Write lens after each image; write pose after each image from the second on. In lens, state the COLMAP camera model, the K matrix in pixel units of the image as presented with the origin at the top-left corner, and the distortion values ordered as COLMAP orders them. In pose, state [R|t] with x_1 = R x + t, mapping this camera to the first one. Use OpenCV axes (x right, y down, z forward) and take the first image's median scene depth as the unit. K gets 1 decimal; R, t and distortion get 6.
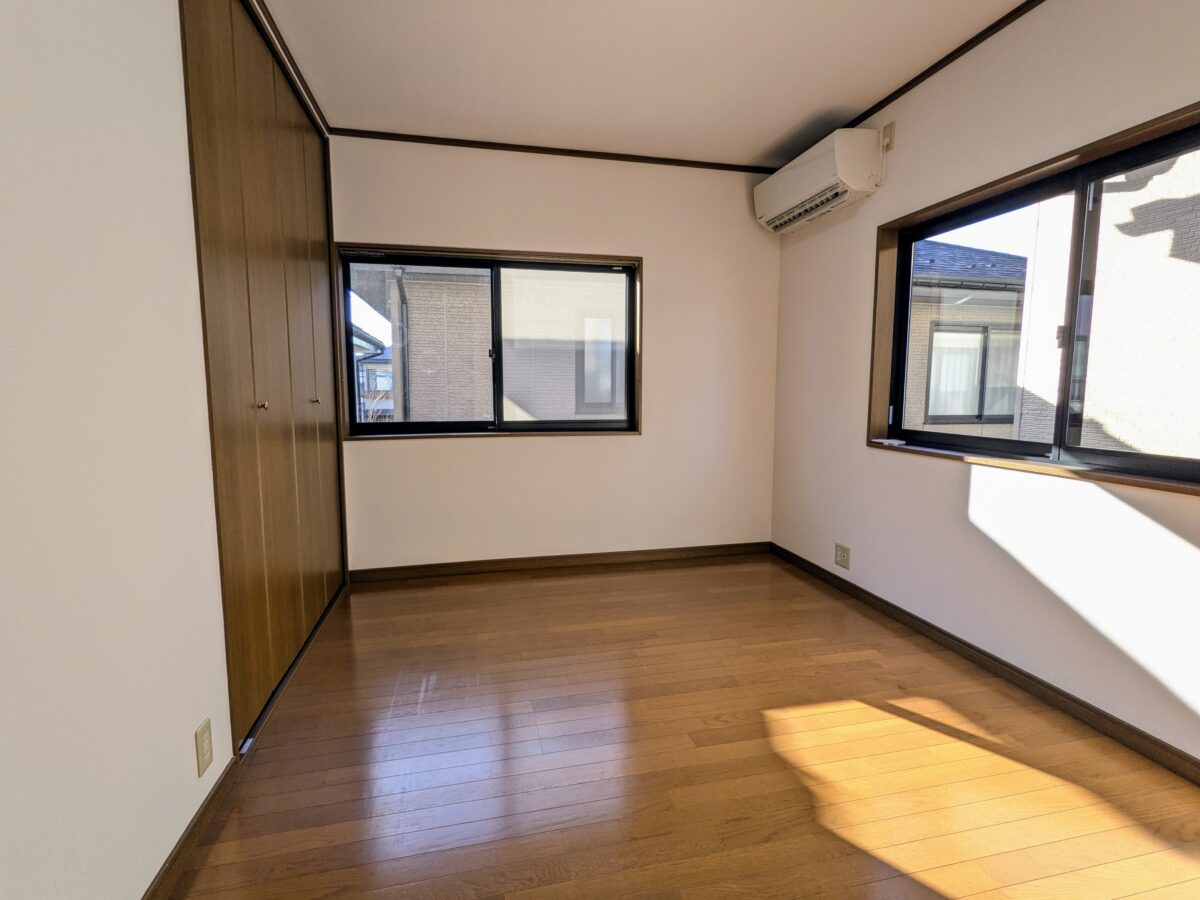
lens RADIAL K [[579.1, 0, 598.1], [0, 579.1, 451.3], [0, 0, 1]] dist [-0.005862, 0.004858]
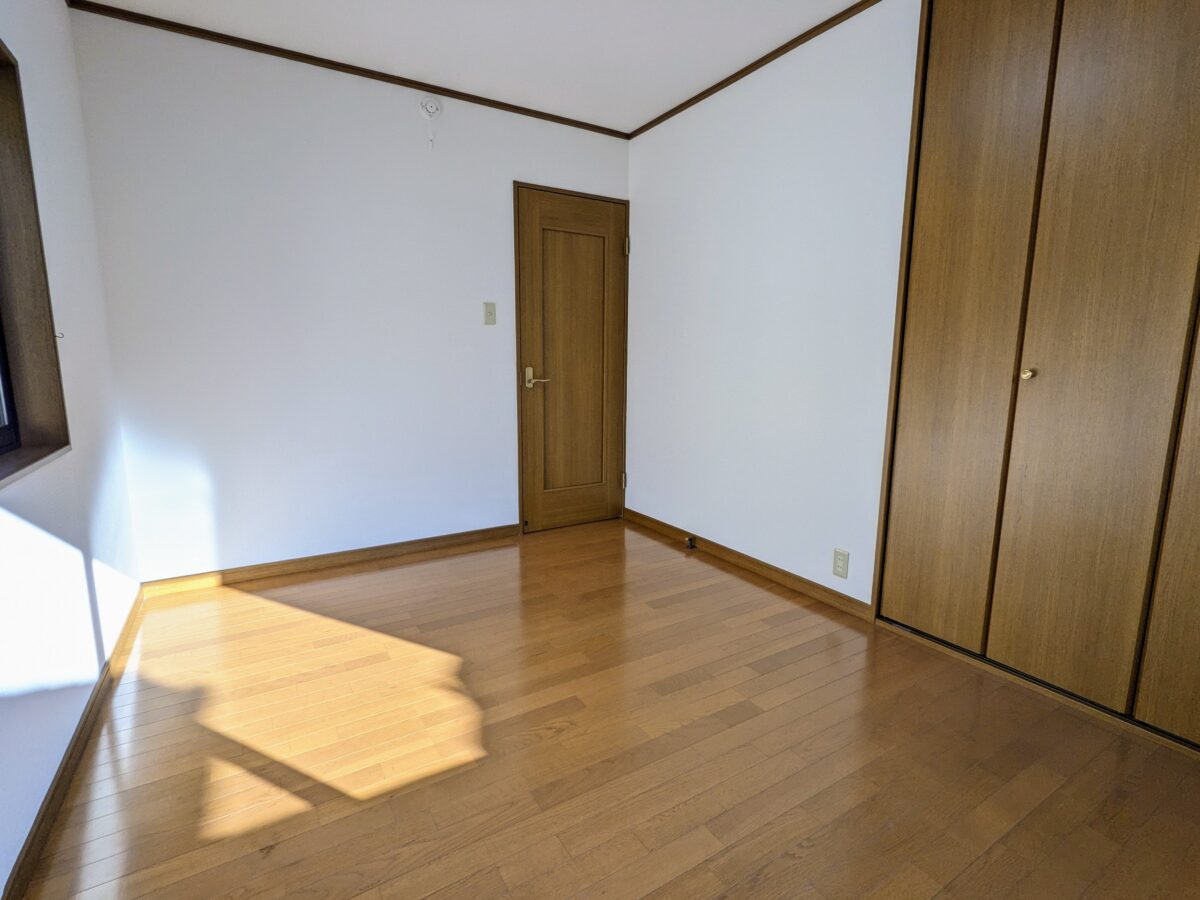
lens RADIAL K [[579.1, 0, 602.2], [0, 579.1, 451.5], [0, 0, 1]] dist [-0.005862, 0.004858]
pose [[-0.946987, 0.035092, -0.319349, 0.408017], [-0.048232, 0.967222, 0.249309, -0.165865], [0.317630, 0.251496, -0.914254, 1.712136]]
